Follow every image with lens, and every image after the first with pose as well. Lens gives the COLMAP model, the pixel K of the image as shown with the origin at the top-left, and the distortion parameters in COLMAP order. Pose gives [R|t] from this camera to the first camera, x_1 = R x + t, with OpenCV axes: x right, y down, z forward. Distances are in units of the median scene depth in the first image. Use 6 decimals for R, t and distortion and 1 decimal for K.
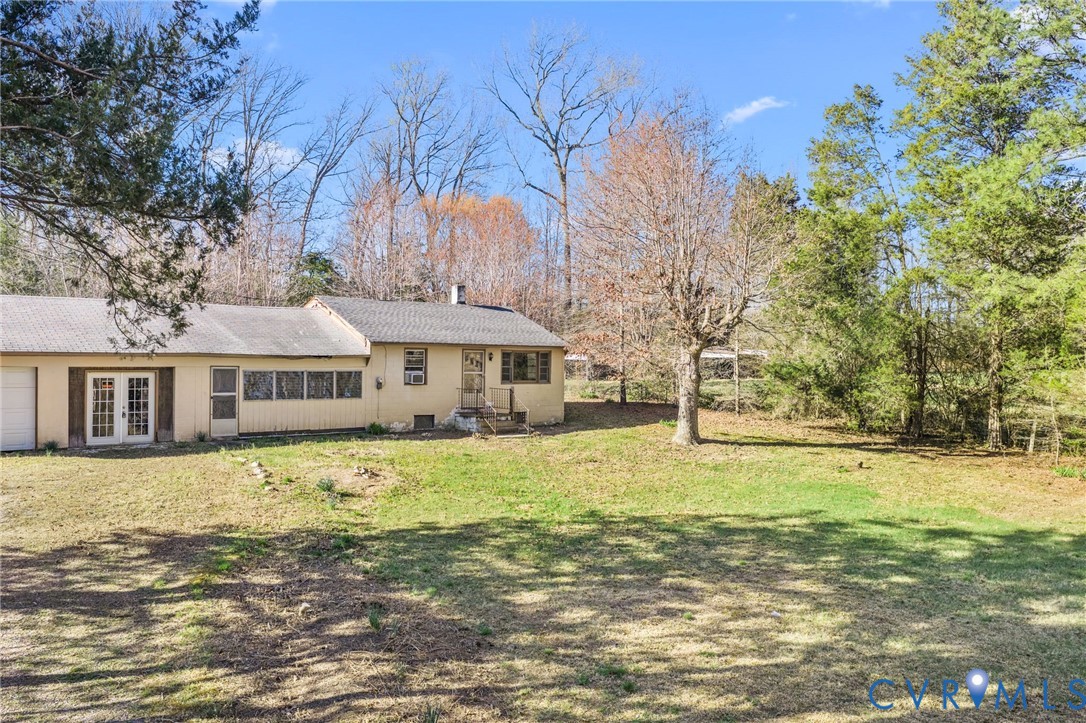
lens RADIAL K [[887.1, 0, 543.0], [0, 887.1, 361.5], [0, 0, 1]] dist [0.004873, -0.004311]
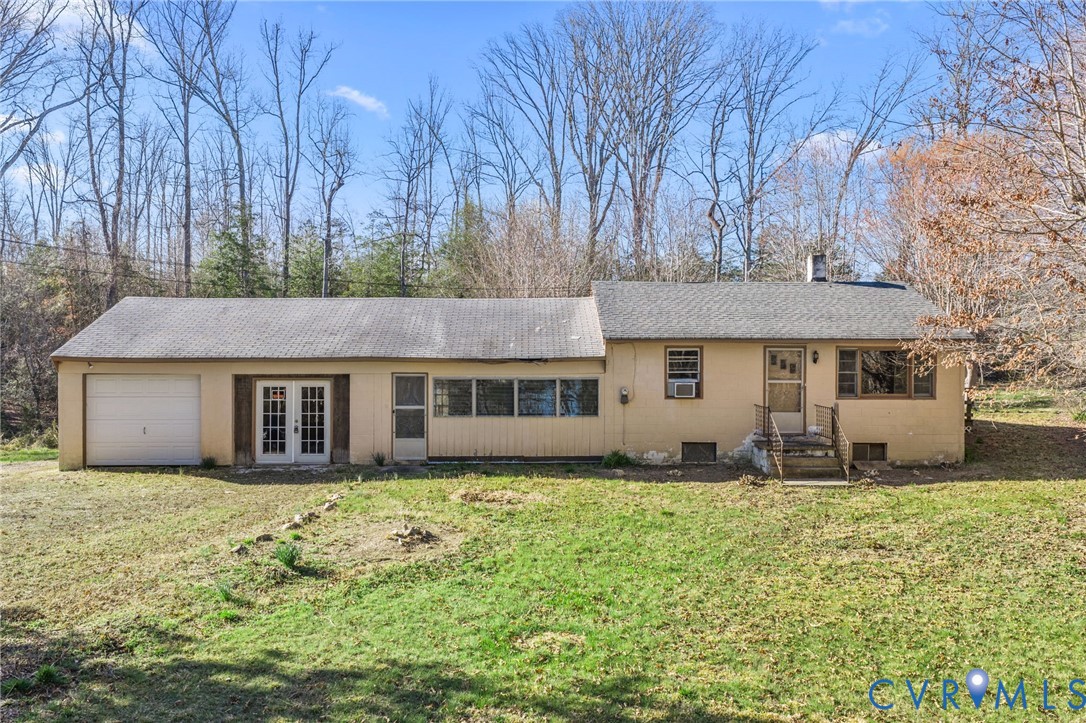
lens RADIAL K [[887.1, 0, 543.0], [0, 887.1, 361.5], [0, 0, 1]] dist [0.004873, -0.004311]
pose [[0.780339, -0.008126, -0.625303, 0.237171], [0.006592, 0.999967, -0.004768, -0.000405], [0.625321, -0.000402, 0.780367, 0.444270]]
